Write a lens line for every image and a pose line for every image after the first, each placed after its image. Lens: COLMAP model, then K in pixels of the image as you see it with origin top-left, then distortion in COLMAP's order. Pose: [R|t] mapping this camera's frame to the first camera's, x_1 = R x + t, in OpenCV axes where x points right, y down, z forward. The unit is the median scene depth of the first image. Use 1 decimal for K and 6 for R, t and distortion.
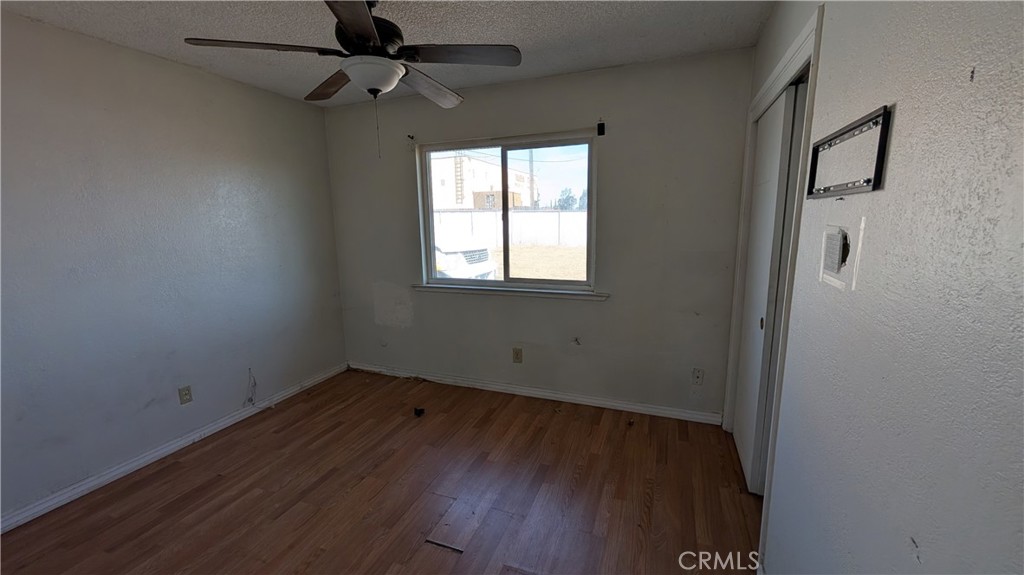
lens RADIAL K [[391.3, 0, 521.2], [0, 391.3, 296.7], [0, 0, 1]] dist [0.006289, -0.000439]
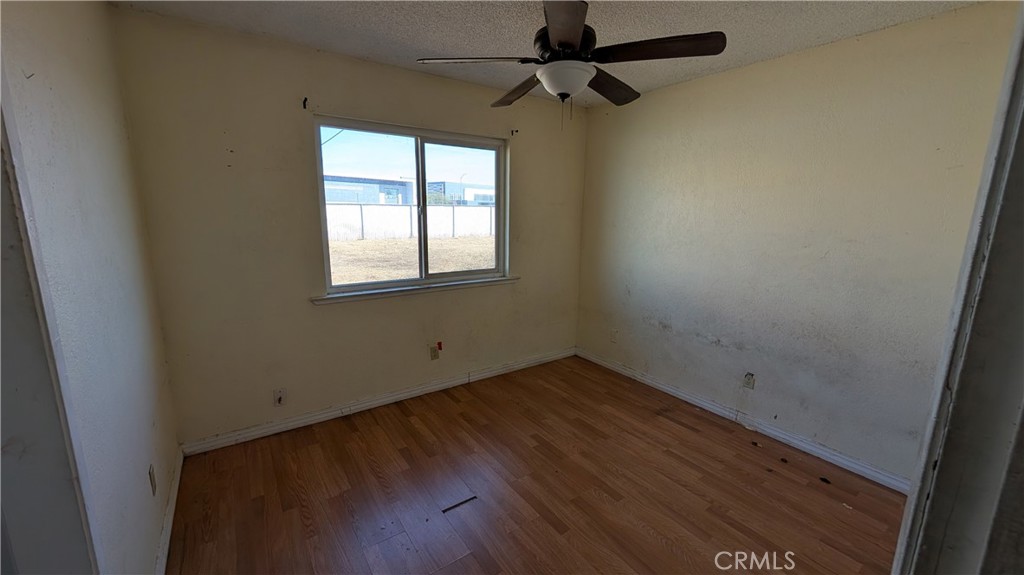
lens RADIAL K [[391.3, 0, 514.7], [0, 391.3, 283.5], [0, 0, 1]] dist [0.006289, -0.000439]
pose [[0.582186, -0.125048, 0.803382, -0.709558], [0.139084, 0.988854, 0.053127, -0.047794], [-0.801071, 0.080808, 0.593090, 0.266093]]
